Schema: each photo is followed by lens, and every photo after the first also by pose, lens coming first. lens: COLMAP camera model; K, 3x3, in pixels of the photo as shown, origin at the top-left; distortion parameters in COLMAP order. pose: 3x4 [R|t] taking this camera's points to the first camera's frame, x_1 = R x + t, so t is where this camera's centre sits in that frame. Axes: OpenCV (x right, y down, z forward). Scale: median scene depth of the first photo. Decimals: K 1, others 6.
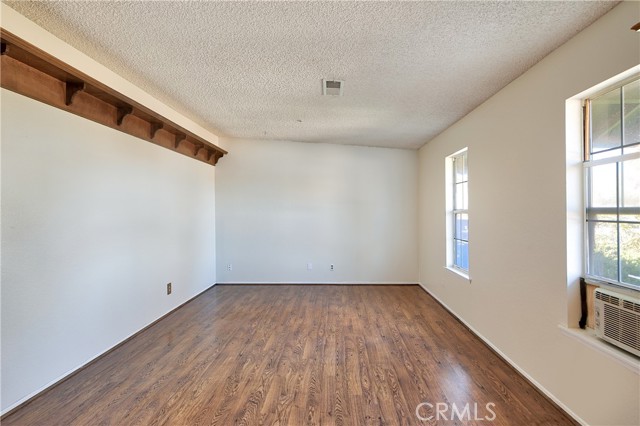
lens RADIAL K [[319.7, 0, 316.0], [0, 319.7, 211.8], [0, 0, 1]] dist [0.003113, 0.000401]
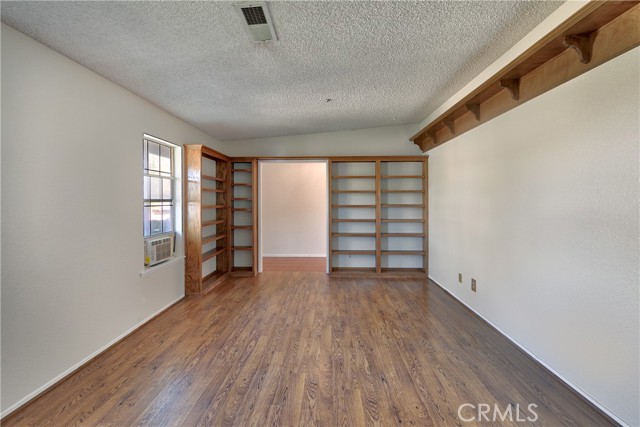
lens RADIAL K [[268.1, 0, 319.1], [0, 268.1, 195.7], [0, 0, 1]] dist [0.006895, 0.000013]
pose [[-0.999763, 0.008208, -0.020158, -0.072612], [0.008456, 0.999889, -0.012270, -0.002961], [0.020055, -0.012438, -0.999722, 1.857393]]
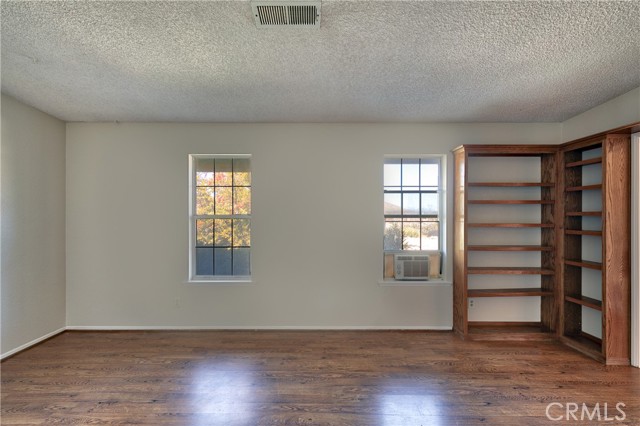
lens RADIAL K [[268.1, 0, 314.6], [0, 268.1, 217.4], [0, 0, 1]] dist [0.006895, 0.000013]
pose [[-0.050718, 0.002459, 0.998710, -0.533612], [0.003616, 0.999991, -0.002279, 0.004514], [-0.998706, 0.003495, -0.050727, 1.122383]]
